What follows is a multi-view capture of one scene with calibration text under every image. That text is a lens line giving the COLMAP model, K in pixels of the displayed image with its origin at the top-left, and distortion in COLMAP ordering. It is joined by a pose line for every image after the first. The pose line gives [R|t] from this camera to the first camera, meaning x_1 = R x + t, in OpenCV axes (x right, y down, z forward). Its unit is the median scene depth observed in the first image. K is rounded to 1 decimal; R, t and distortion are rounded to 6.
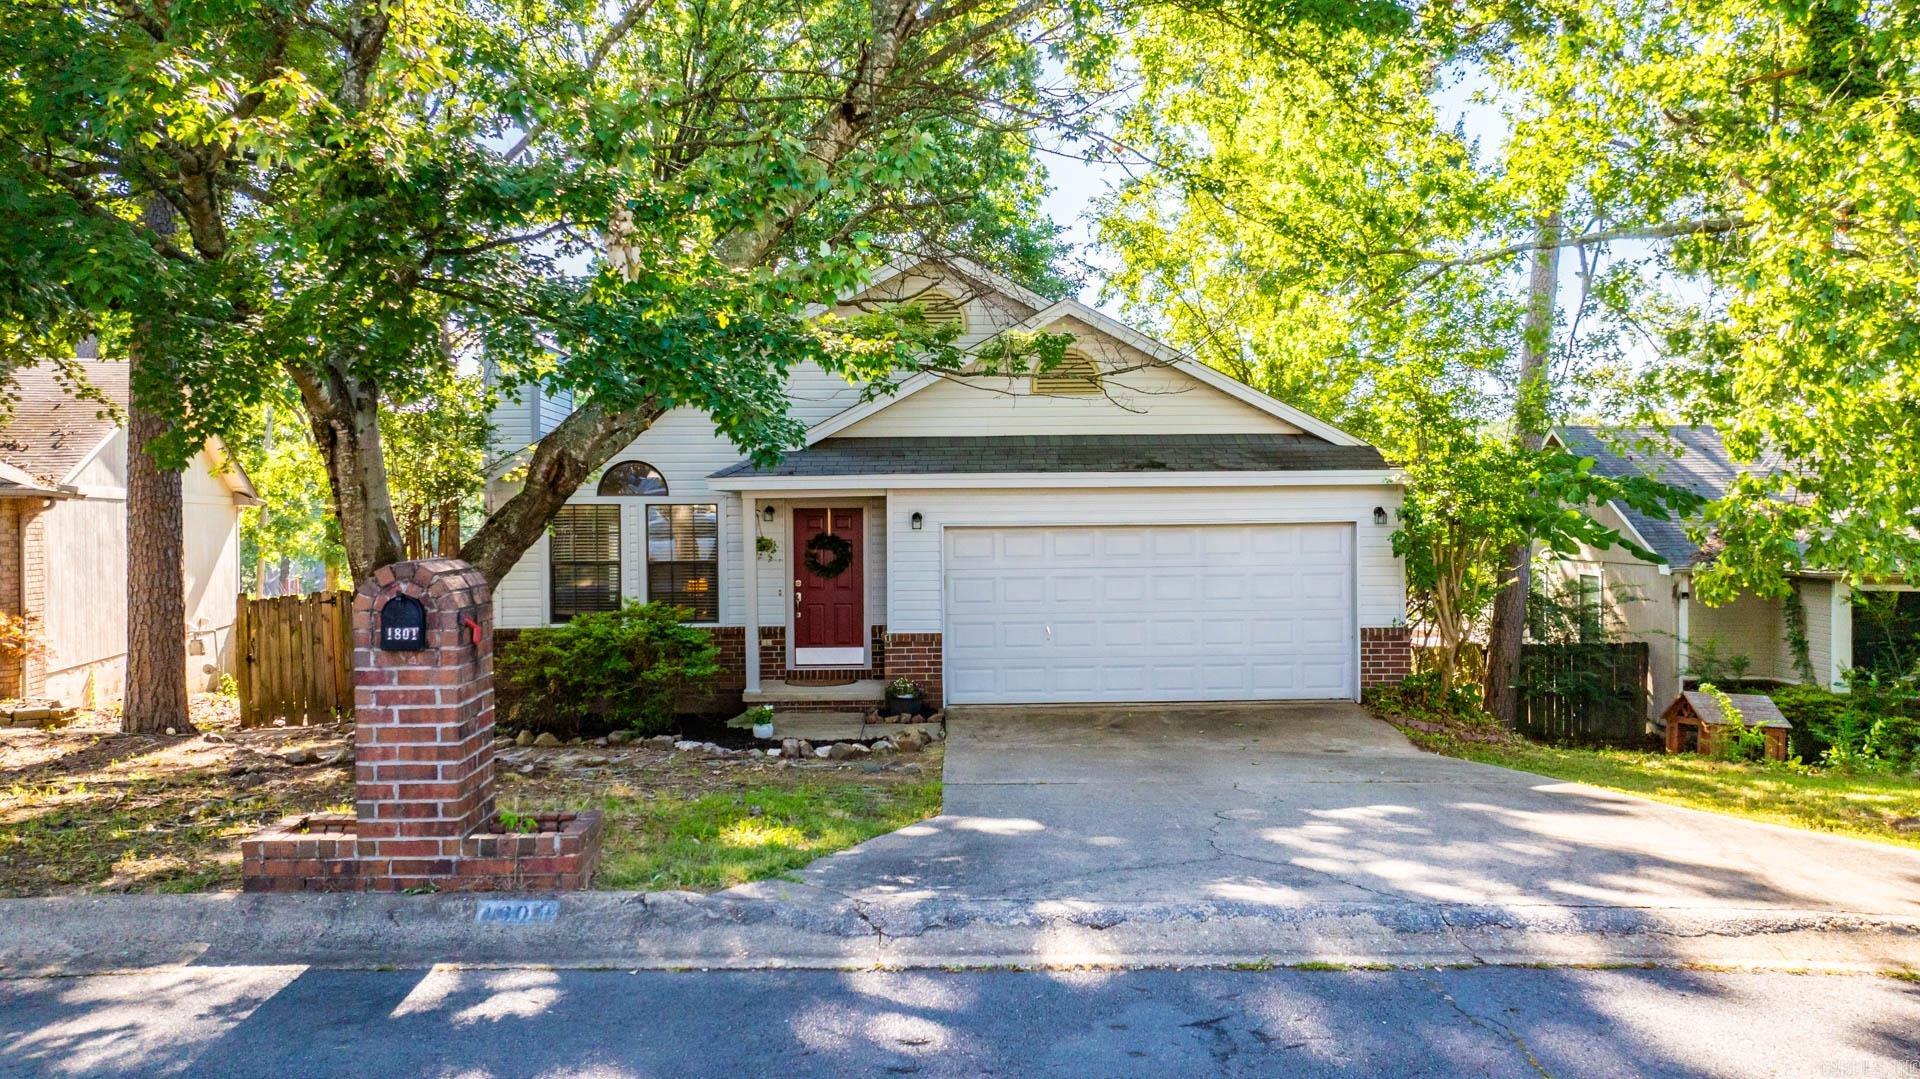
lens RADIAL K [[1353.5, 0, 967.7], [0, 1353.5, 534.0], [0, 0, 1]] dist [-0.033160, 0.025834]
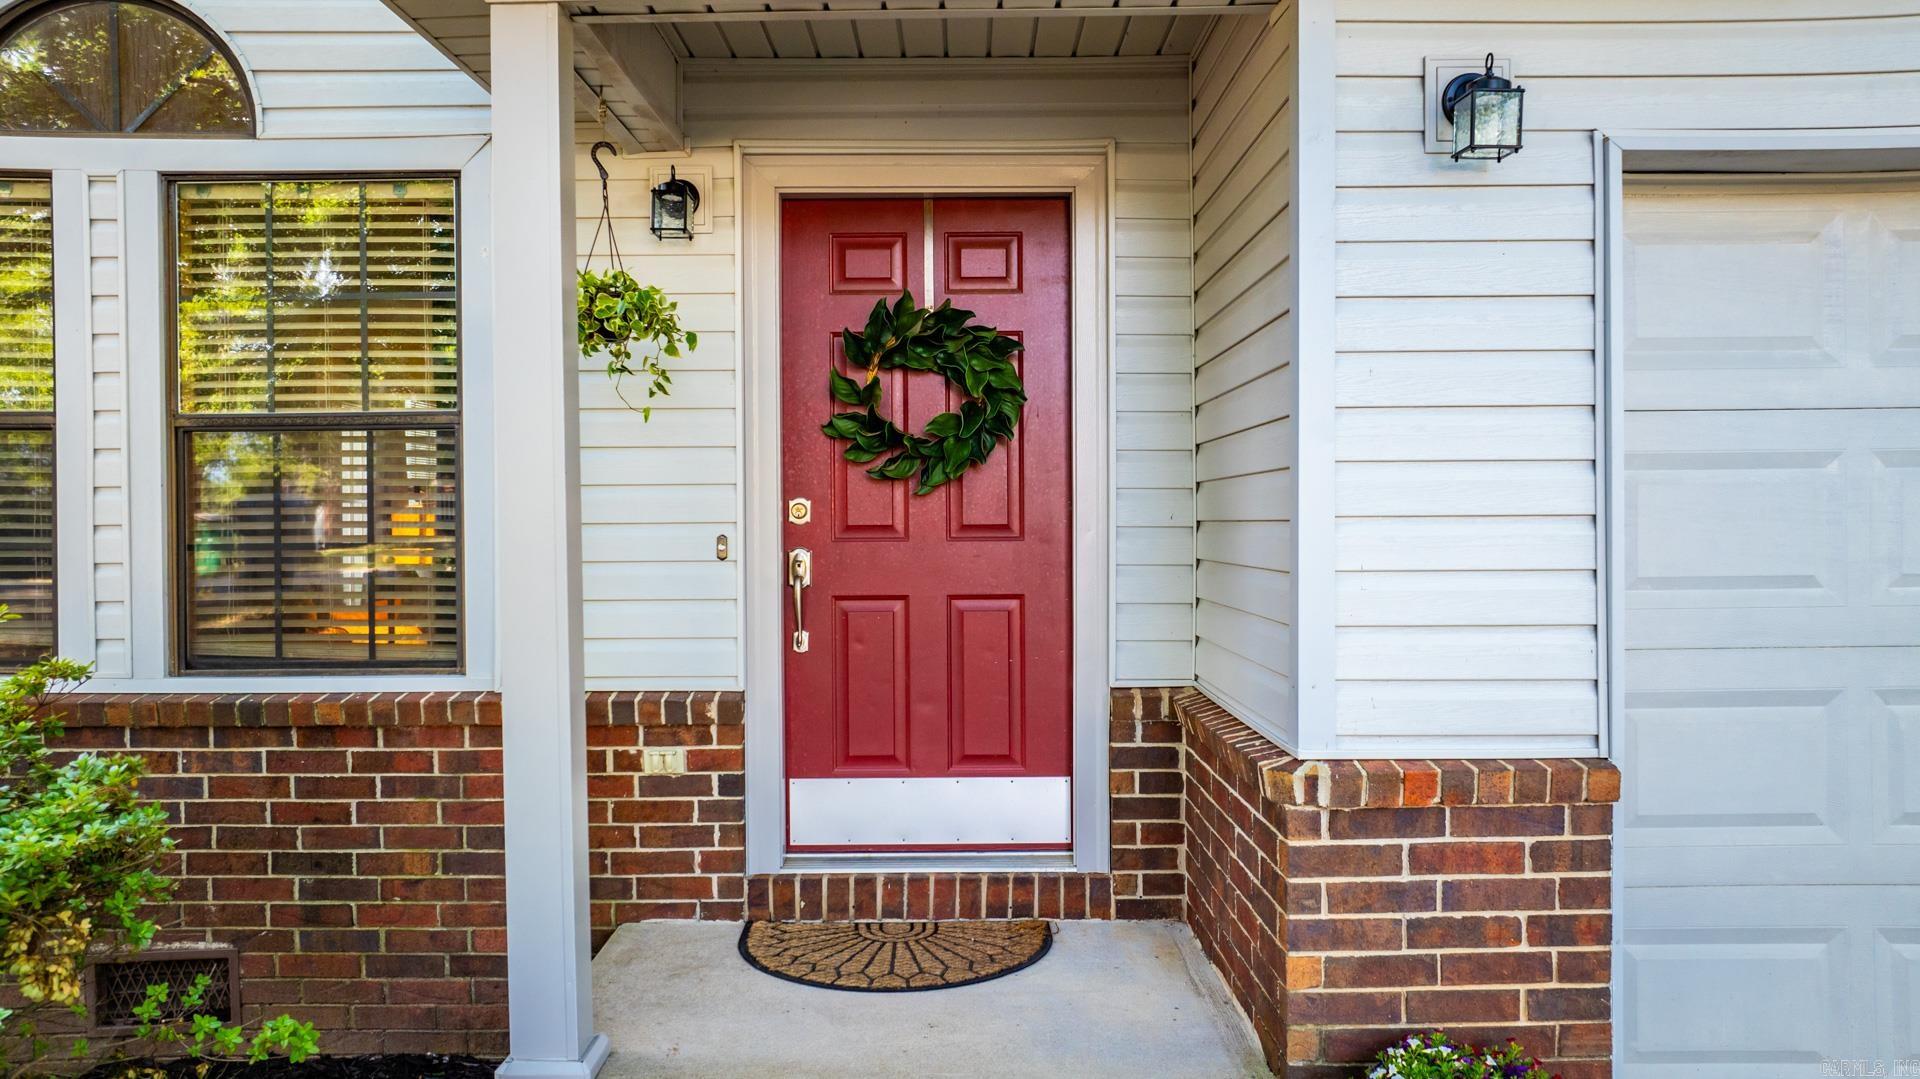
lens RADIAL K [[1353.5, 0, 965.4], [0, 1353.5, 535.4], [0, 0, 1]] dist [-0.033160, 0.025834]
pose [[0.999942, 0.001927, -0.010561, -0.100585], [-0.001942, 0.999997, -0.001440, 0.044471], [0.010559, 0.001460, 0.999943, 0.819123]]
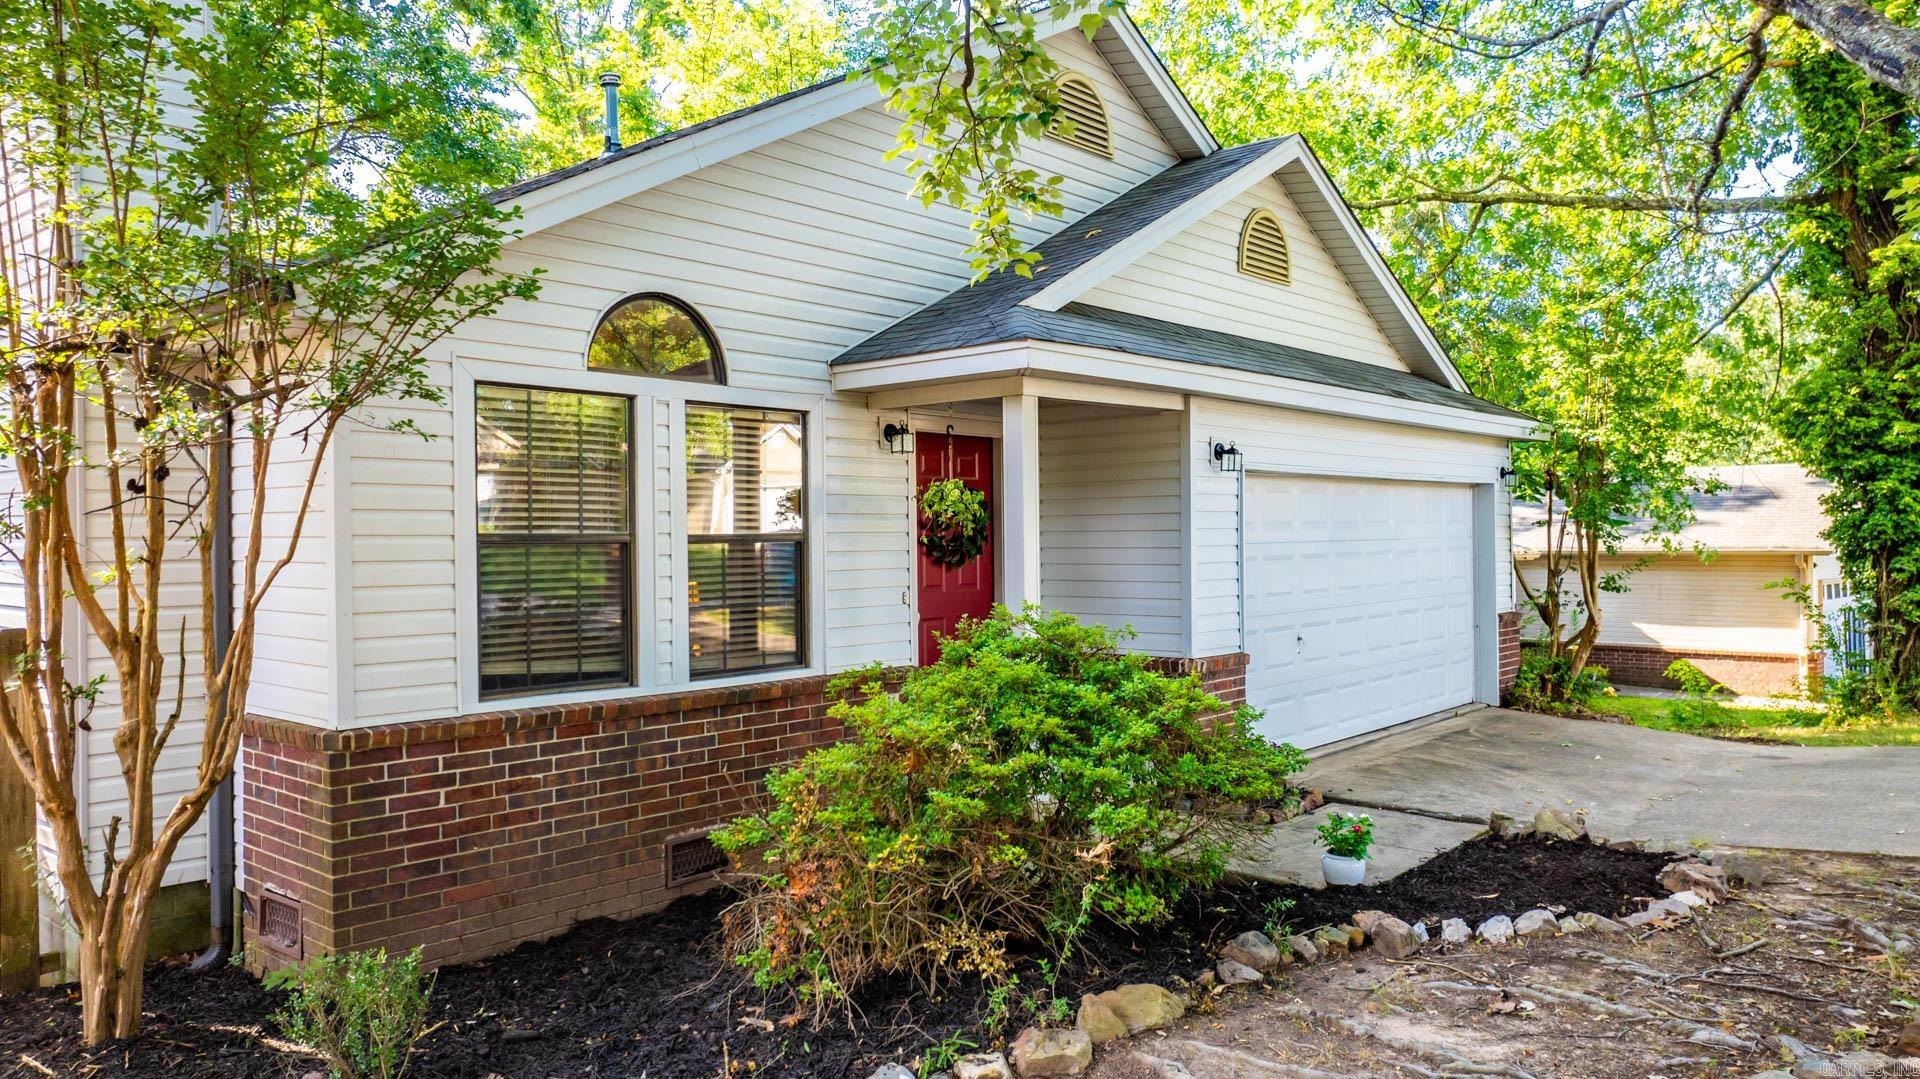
lens RADIAL K [[1353.5, 0, 961.9], [0, 1353.5, 535.8], [0, 0, 1]] dist [-0.033160, 0.025834]
pose [[0.659917, 0.001438, 0.751337, -0.534328], [0.012869, 0.999830, -0.013216, 0.029159], [-0.751228, 0.018391, 0.659786, 0.701154]]
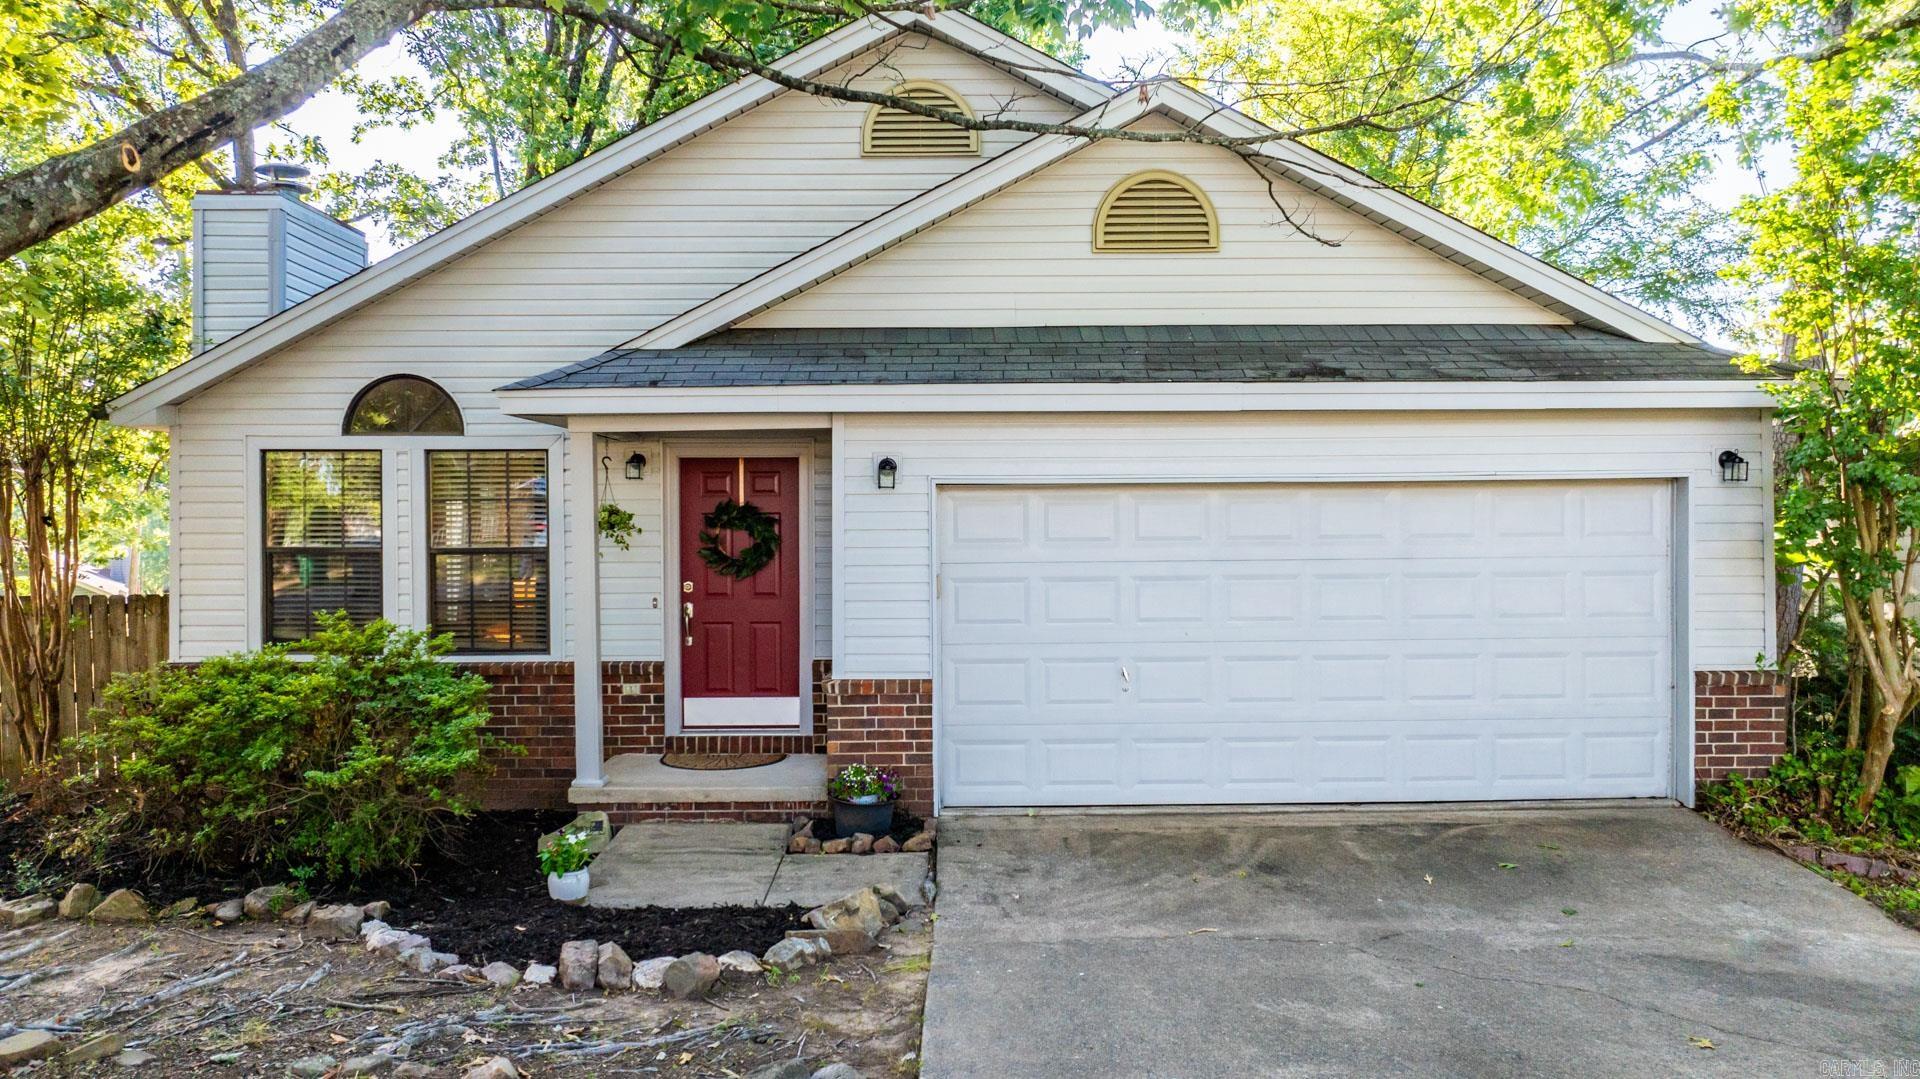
lens RADIAL K [[1353.5, 0, 962.6], [0, 1353.5, 537.0], [0, 0, 1]] dist [-0.033160, 0.025834]
pose [[0.999968, 0.002446, -0.007640, -0.002735], [-0.002444, 0.999997, 0.000188, 0.015678], [0.007640, -0.000170, 0.999971, 0.451198]]
